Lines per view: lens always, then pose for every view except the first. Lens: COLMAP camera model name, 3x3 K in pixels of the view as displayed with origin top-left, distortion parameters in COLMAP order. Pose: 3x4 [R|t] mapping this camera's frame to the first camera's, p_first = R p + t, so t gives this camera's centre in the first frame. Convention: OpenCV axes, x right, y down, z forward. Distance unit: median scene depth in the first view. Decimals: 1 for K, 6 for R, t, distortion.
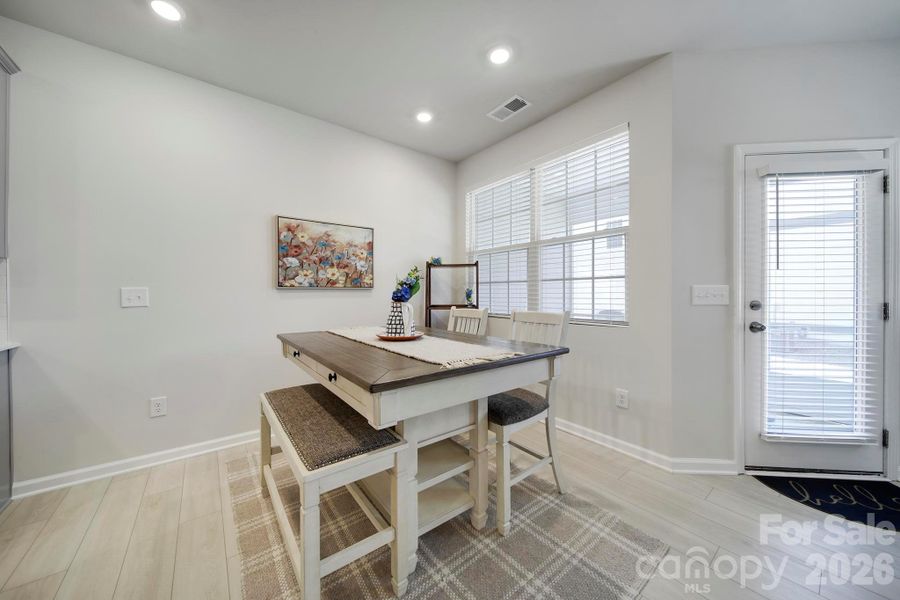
lens RADIAL K [[315.4, 0, 460.9], [0, 315.4, 295.9], [0, 0, 1]] dist [-0.004613, -0.000689]
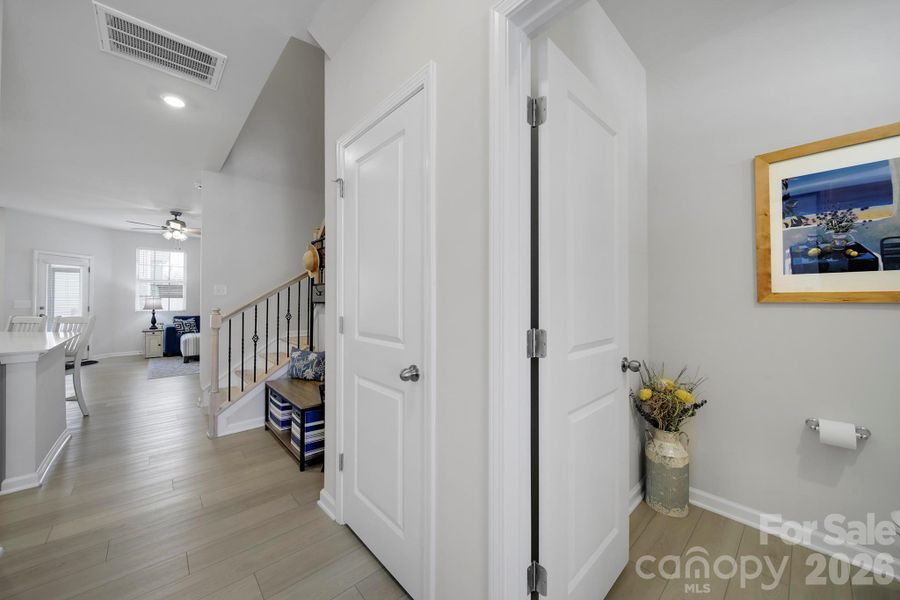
lens RADIAL K [[330.2, 0, 451.5], [0, 330.2, 293.1], [0, 0, 1]] dist [-0.010208, -0.000259]
pose [[-0.064881, 0.017122, 0.997746, -2.030933], [0.003858, 0.999850, -0.016907, -0.035536], [-0.997886, 0.002752, -0.064937, -2.278579]]
